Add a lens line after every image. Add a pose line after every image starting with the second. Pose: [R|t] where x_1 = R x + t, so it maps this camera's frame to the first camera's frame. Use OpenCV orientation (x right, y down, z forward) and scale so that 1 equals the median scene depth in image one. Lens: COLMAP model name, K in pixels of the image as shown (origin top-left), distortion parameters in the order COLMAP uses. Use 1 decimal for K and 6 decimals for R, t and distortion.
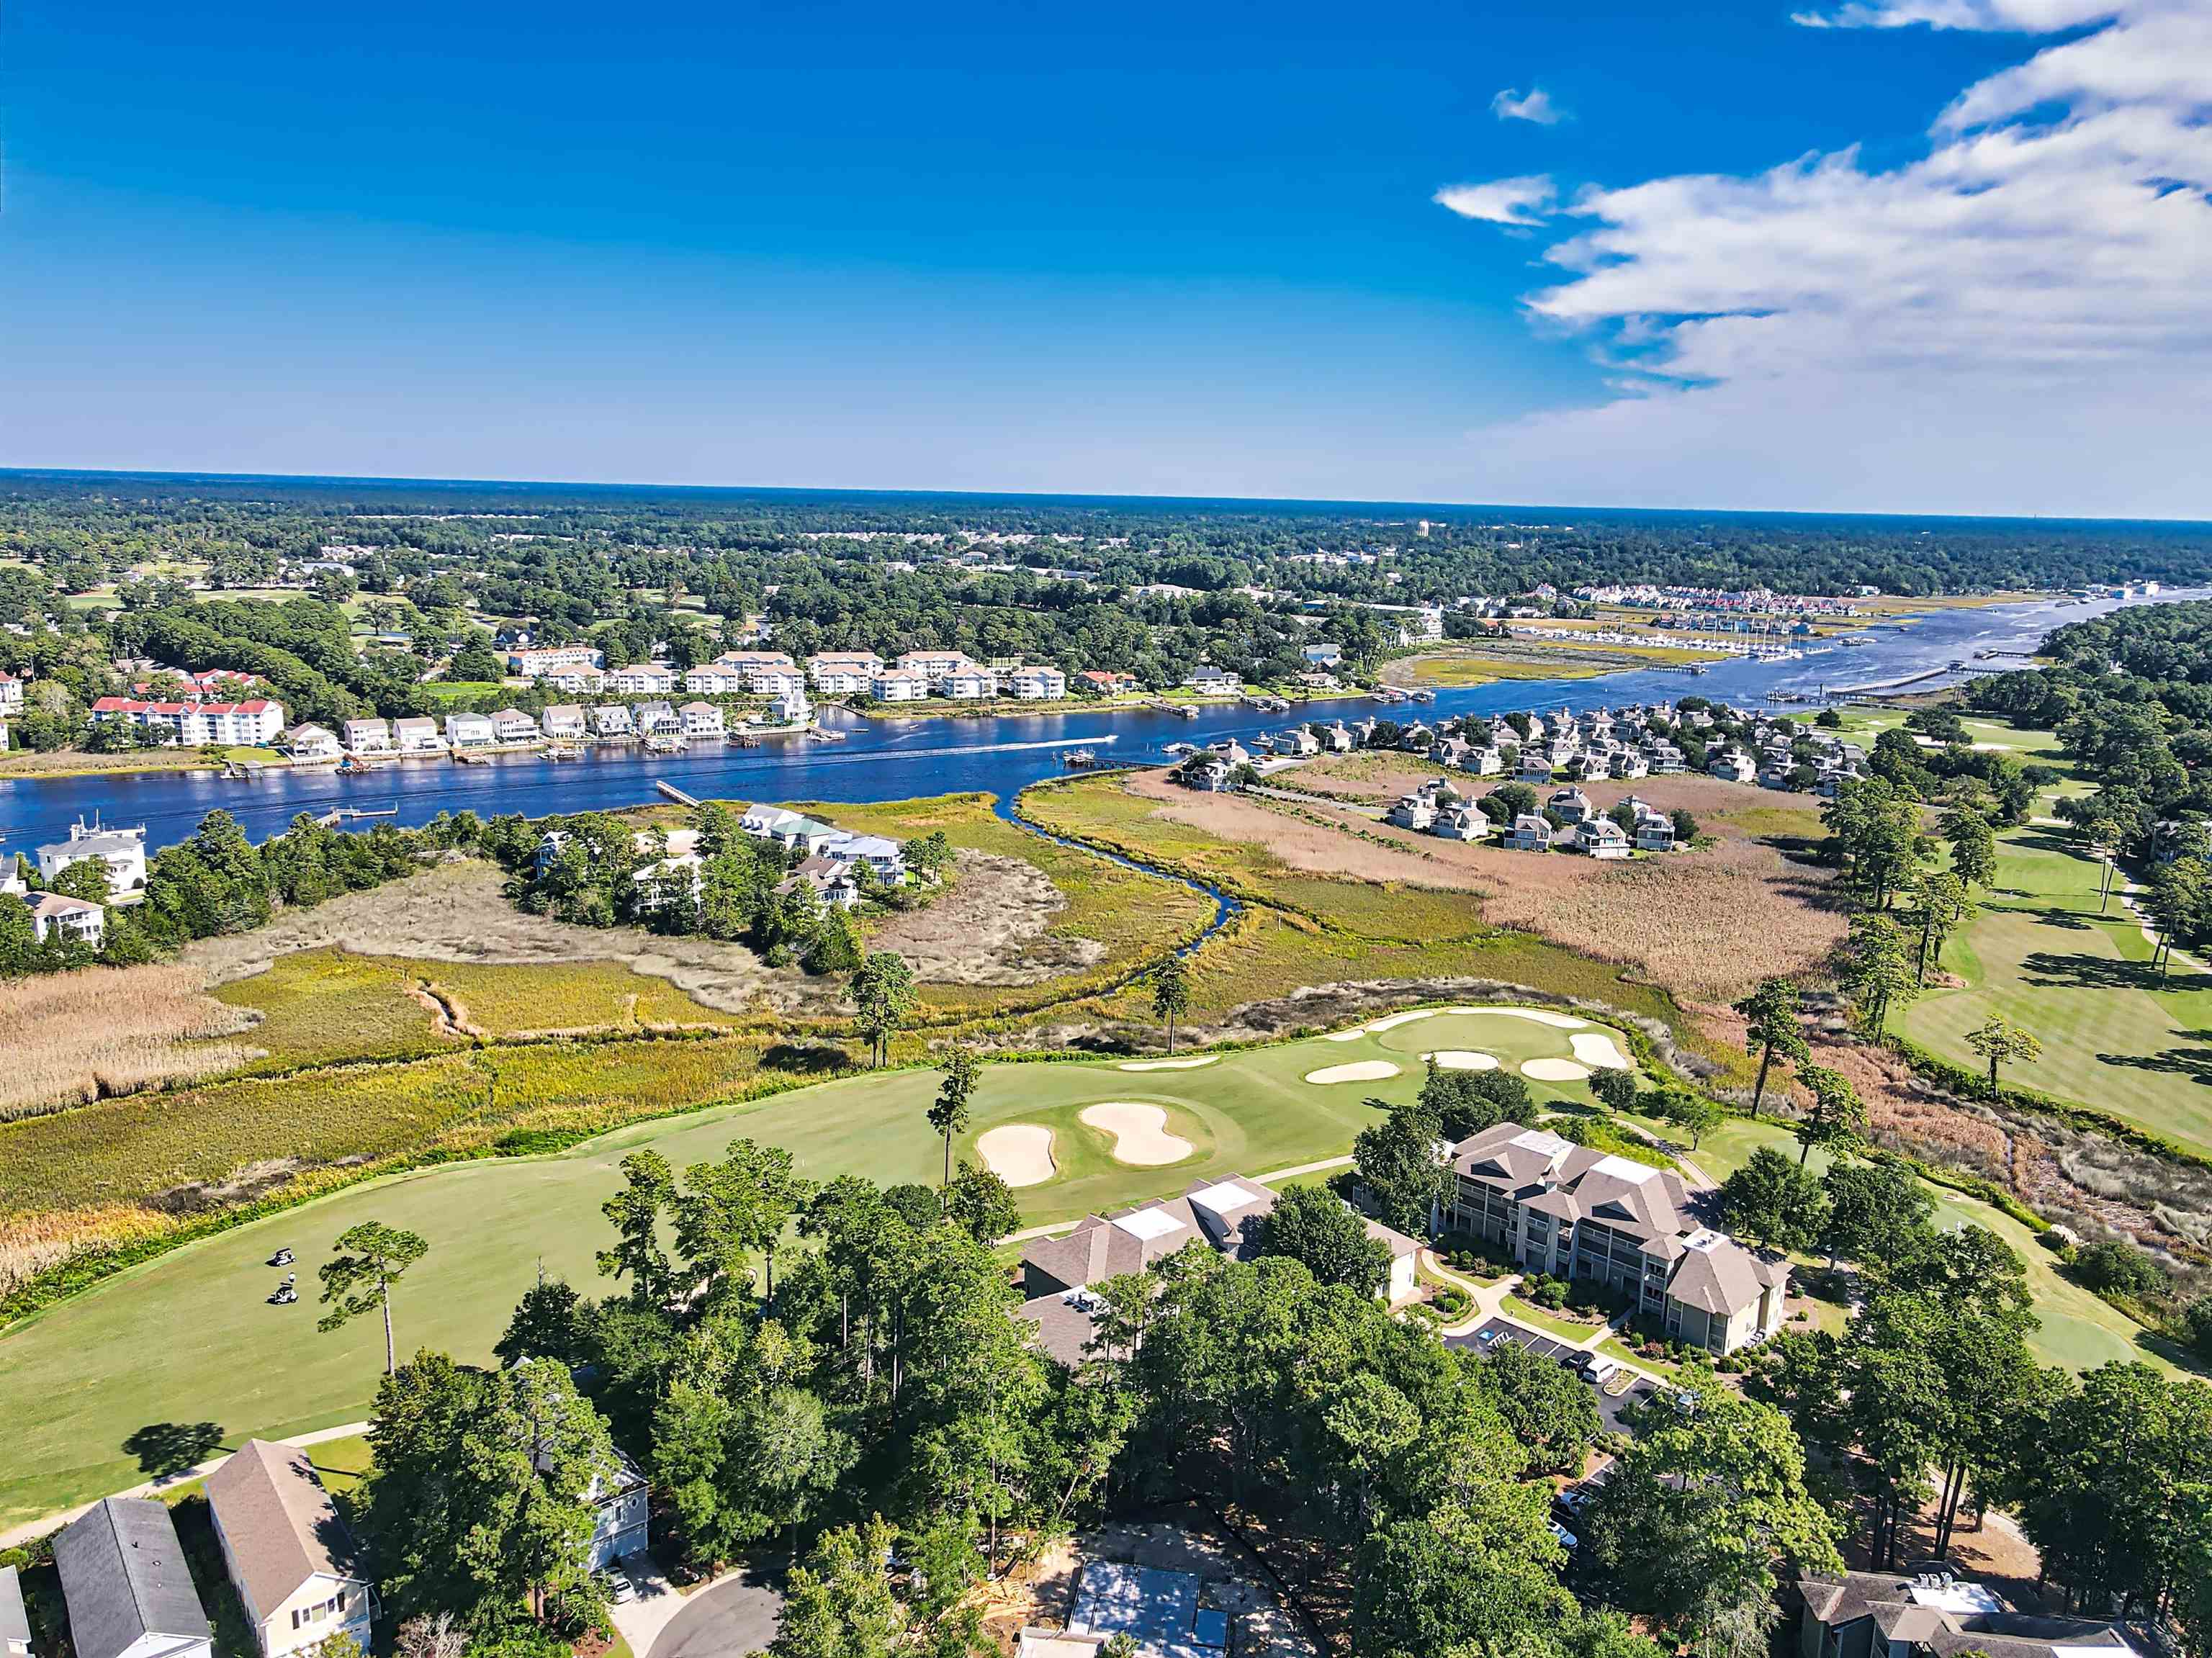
lens RADIAL K [[1614.7, 0, 1109.6], [0, 1614.7, 826.6], [0, 0, 1]] dist [0.000772, 0.031574]
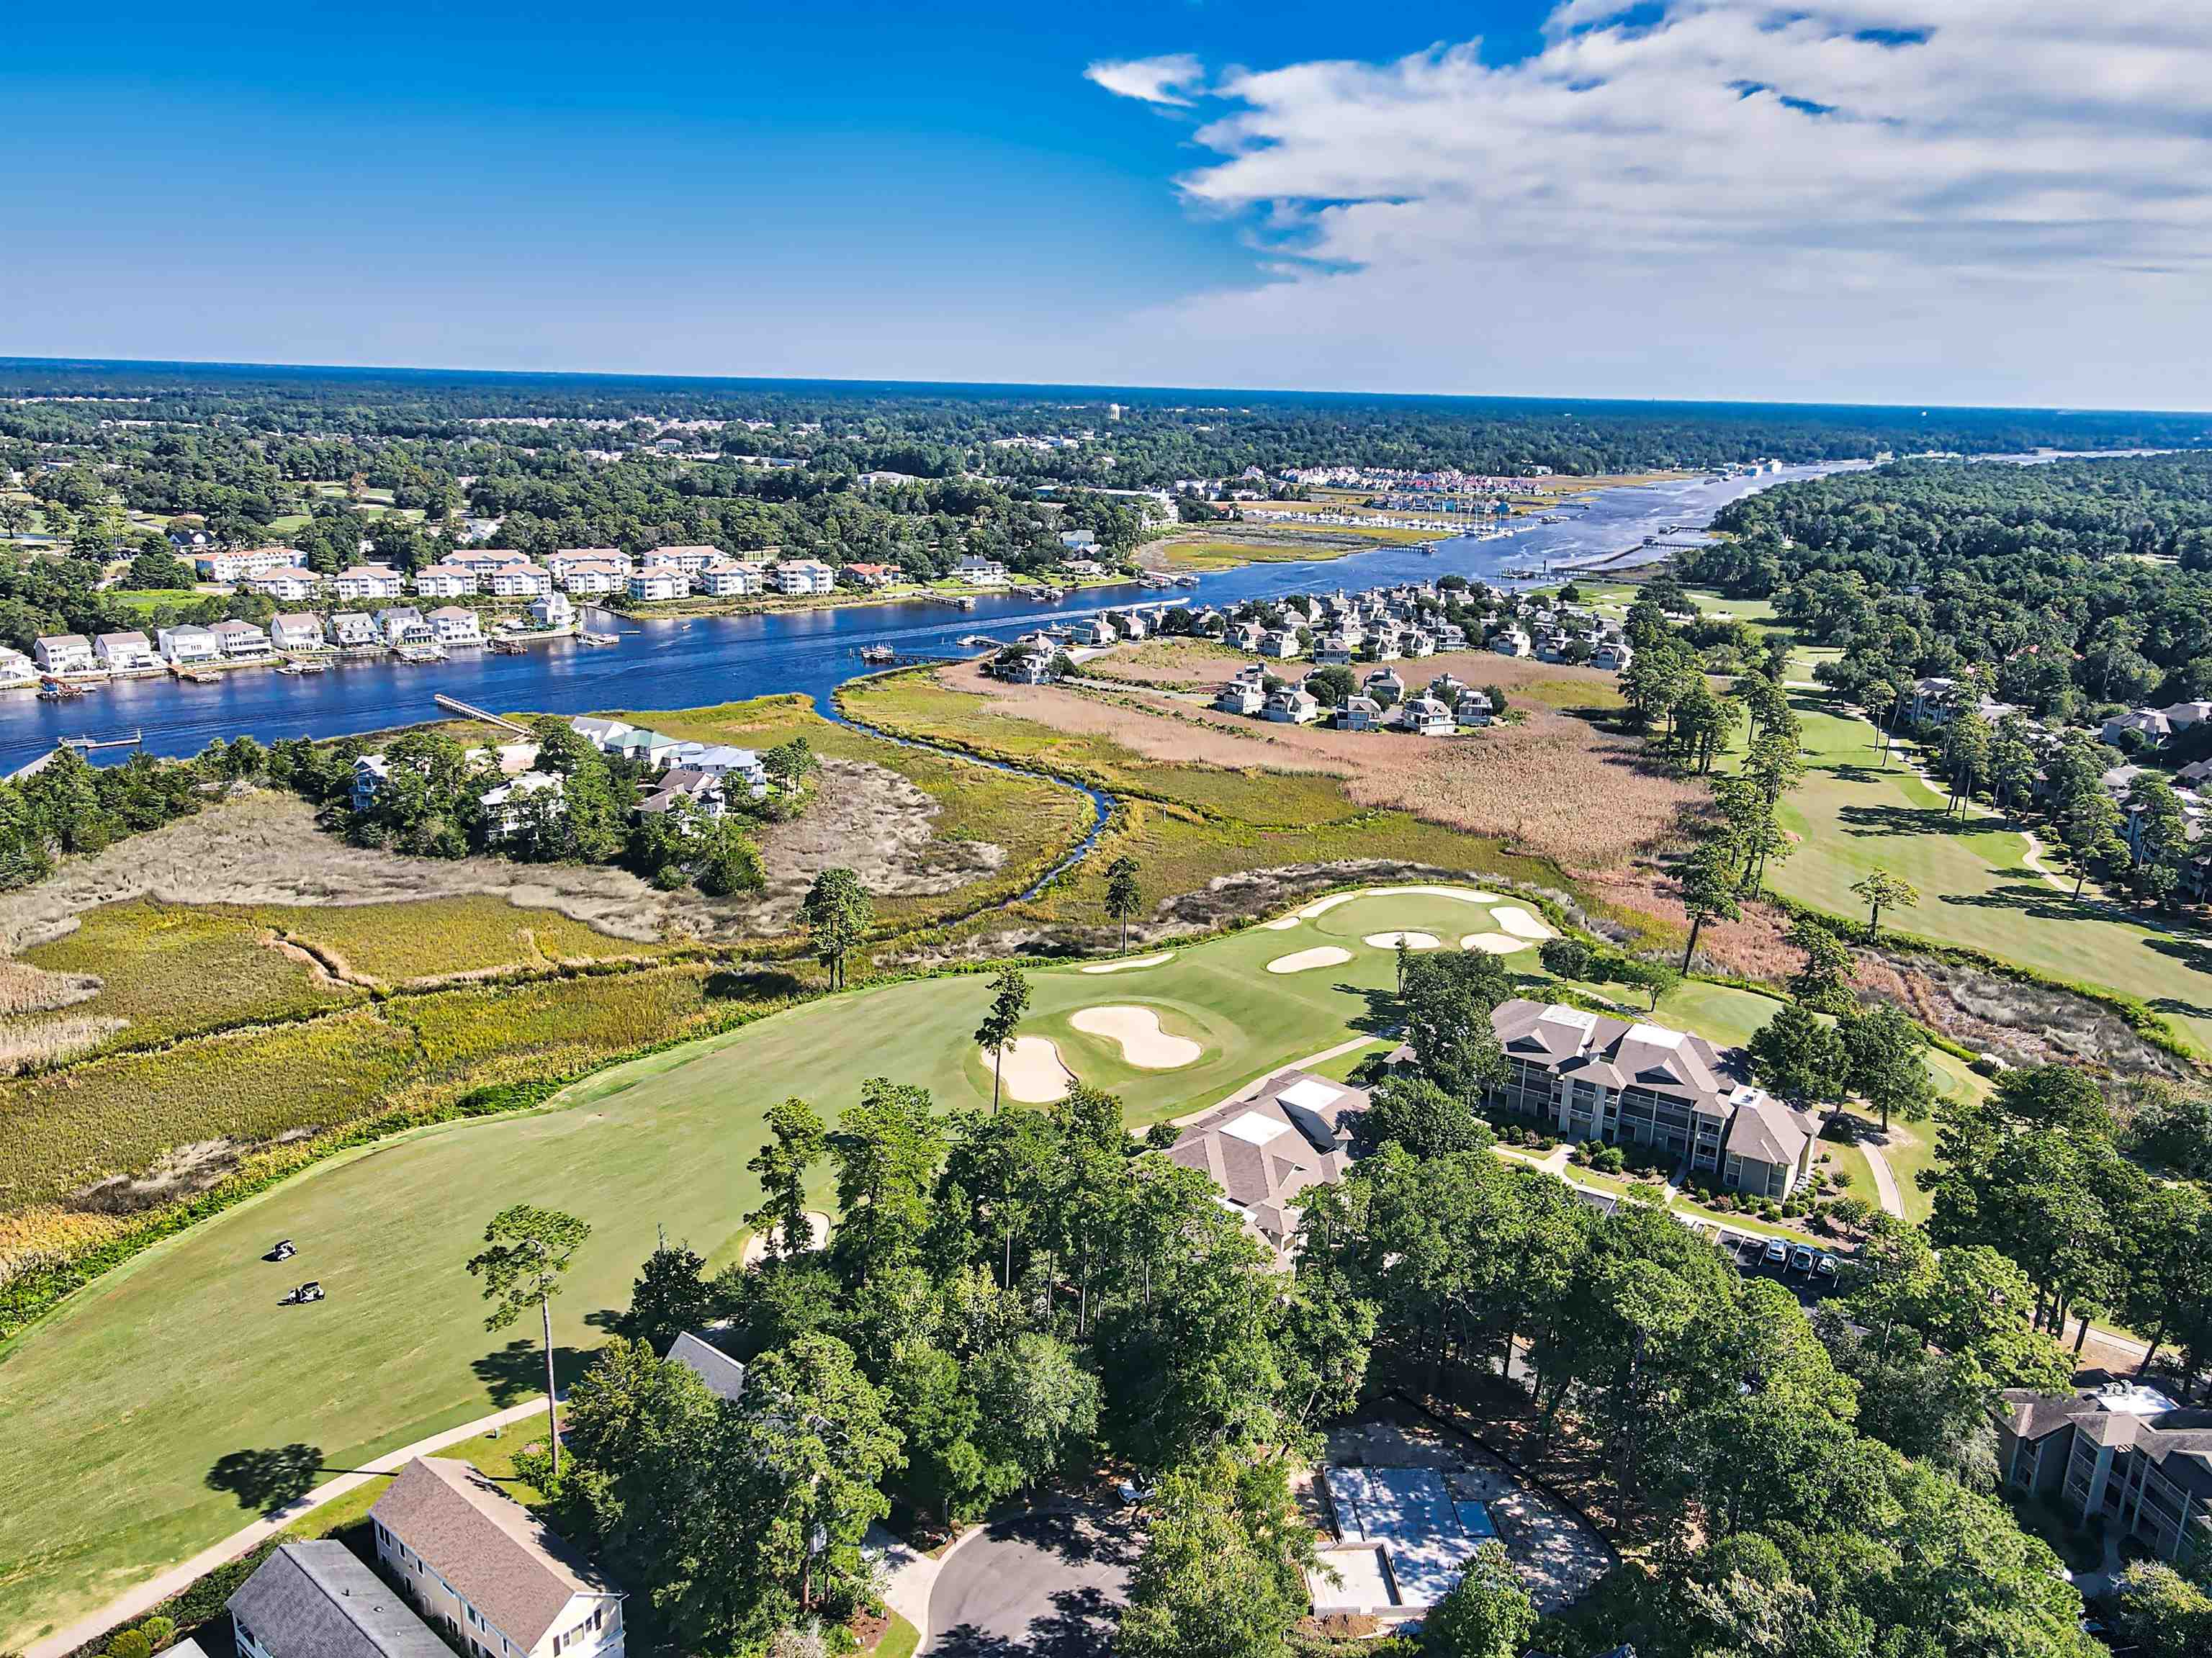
lens RADIAL K [[1620.0, 0, 1109.1], [0, 1620.0, 814.8], [0, 0, 1]] dist [-0.014316, 0.063703]
pose [[0.979983, -0.051764, 0.192236, -0.107518], [0.039896, 0.997081, 0.065104, -0.006092], [-0.195045, -0.056132, 0.979187, 0.025013]]
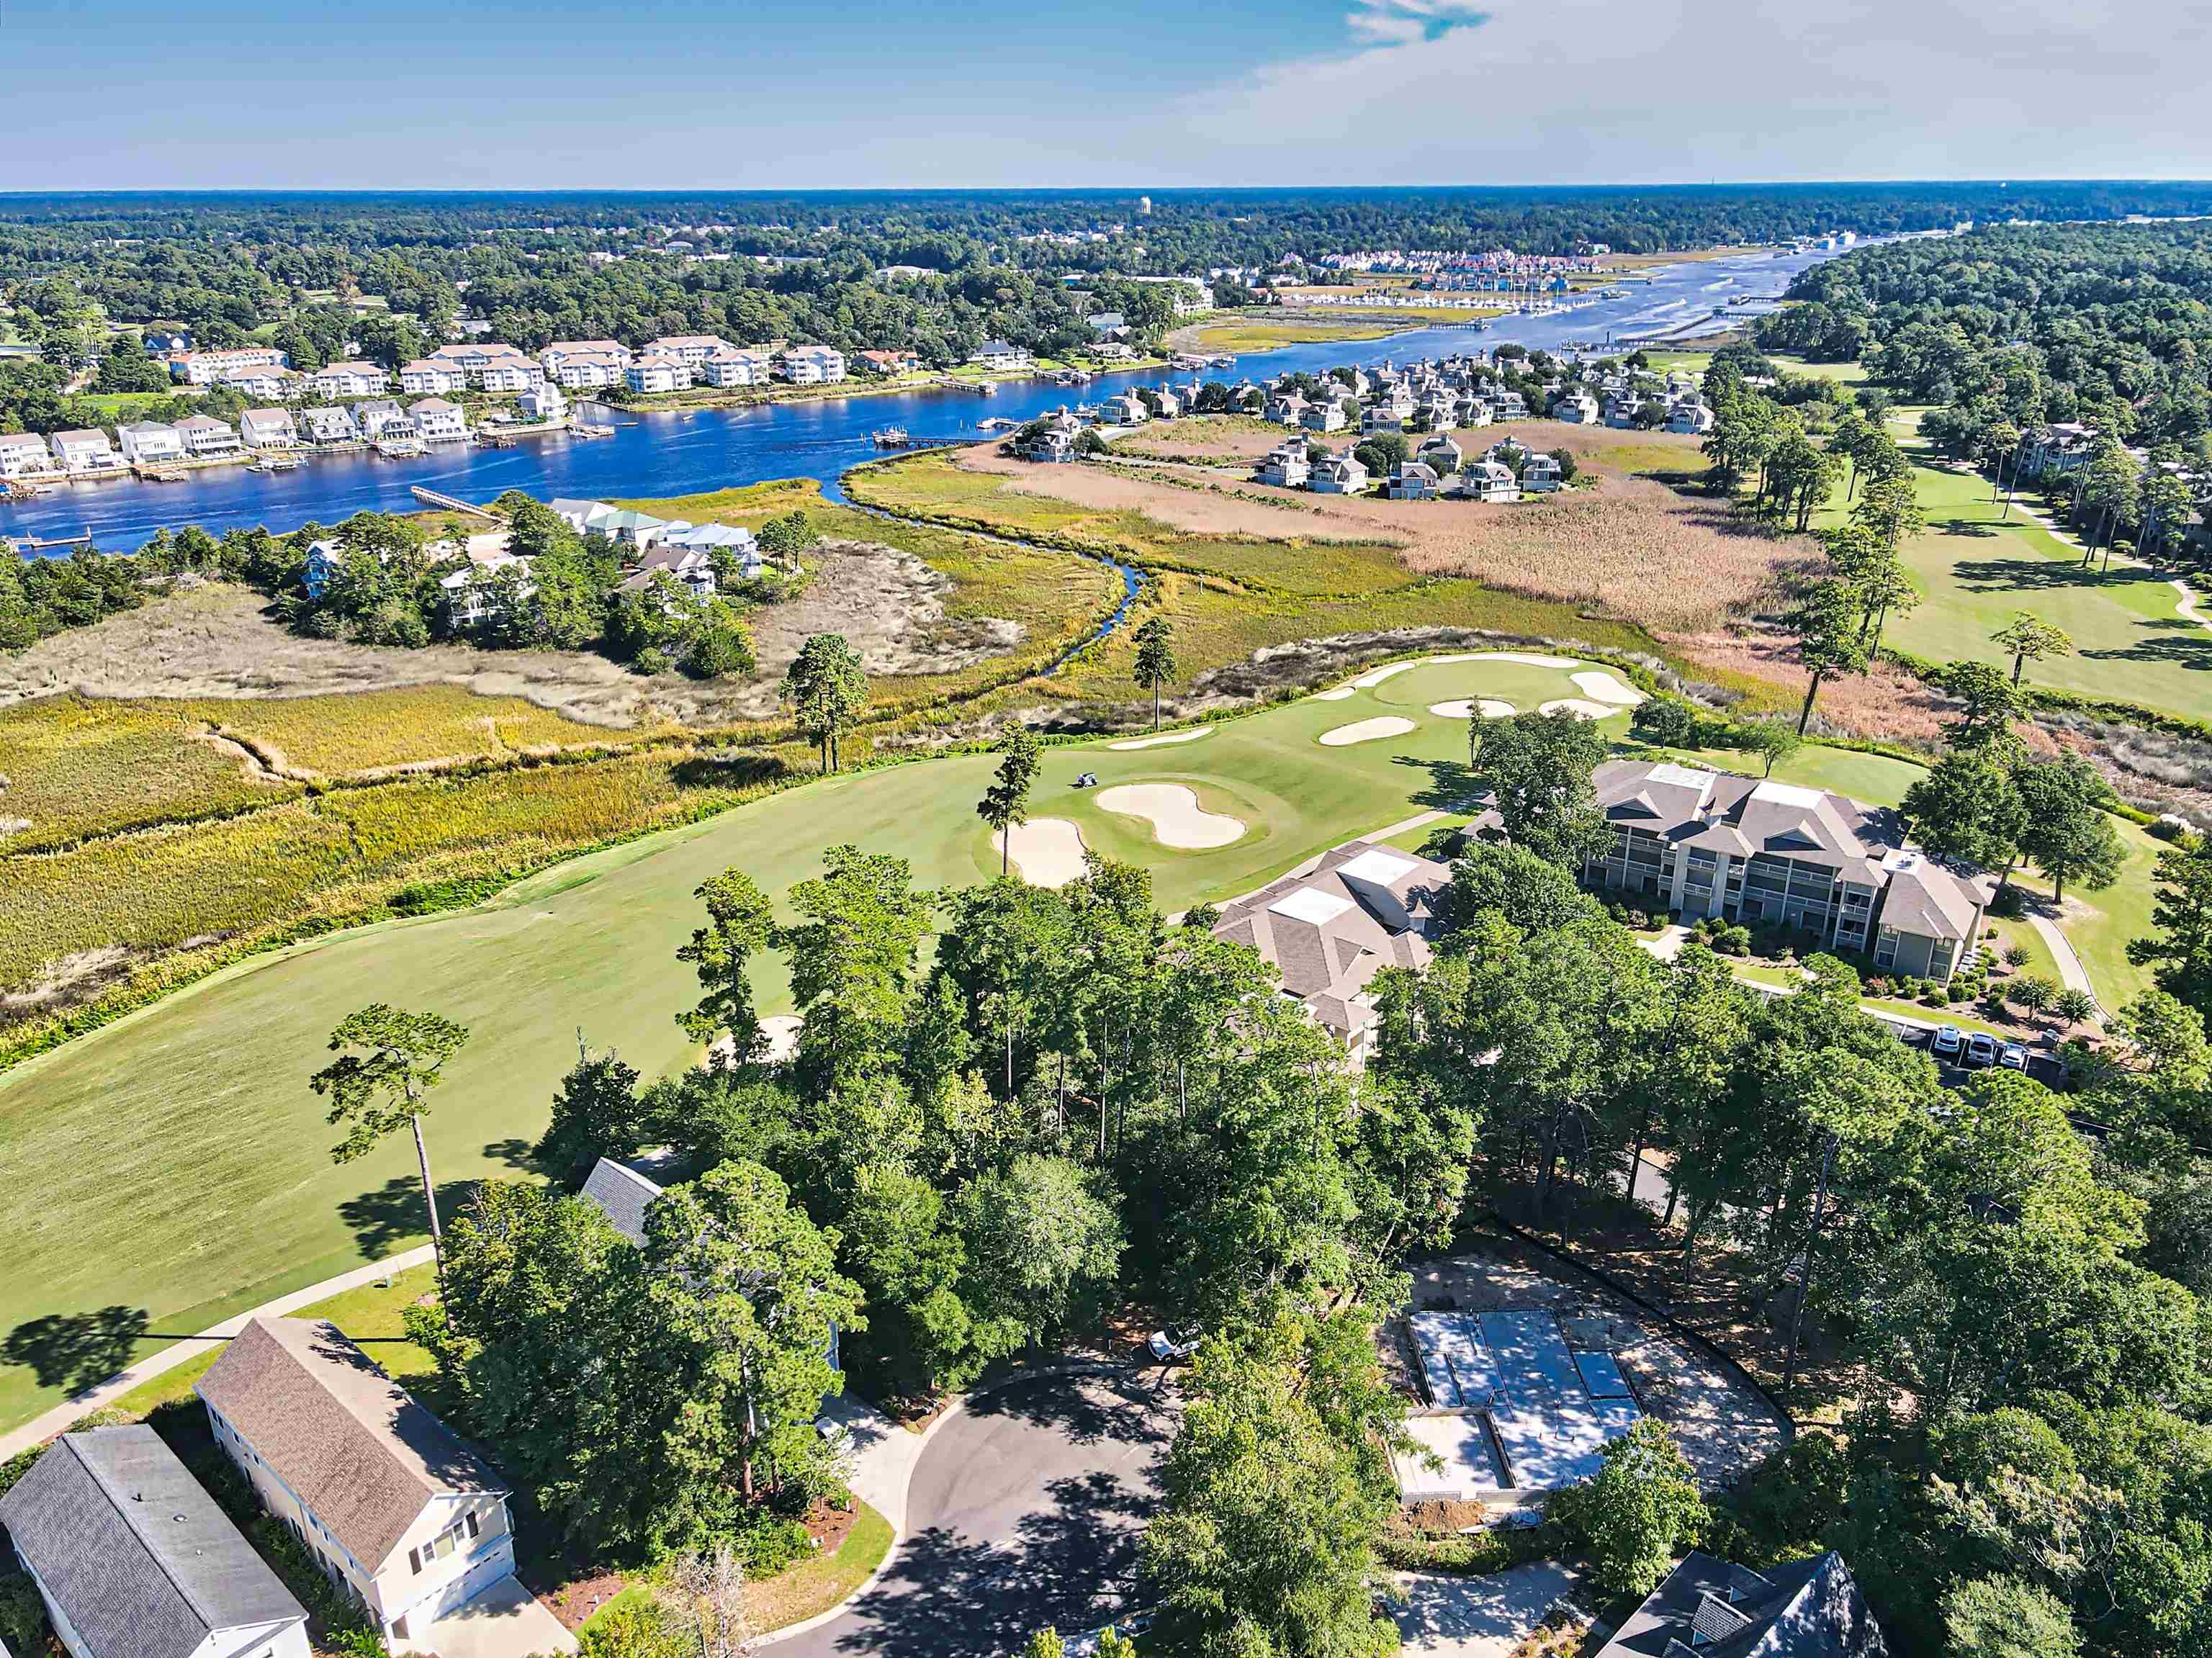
lens RADIAL K [[1614.7, 0, 1109.6], [0, 1614.7, 826.6], [0, 0, 1]] dist [0.000772, 0.031574]
pose [[0.982903, -0.093948, 0.158351, -0.089106], [0.064906, 0.981615, 0.179499, 0.023197], [-0.172303, -0.166152, 0.970930, 0.101268]]
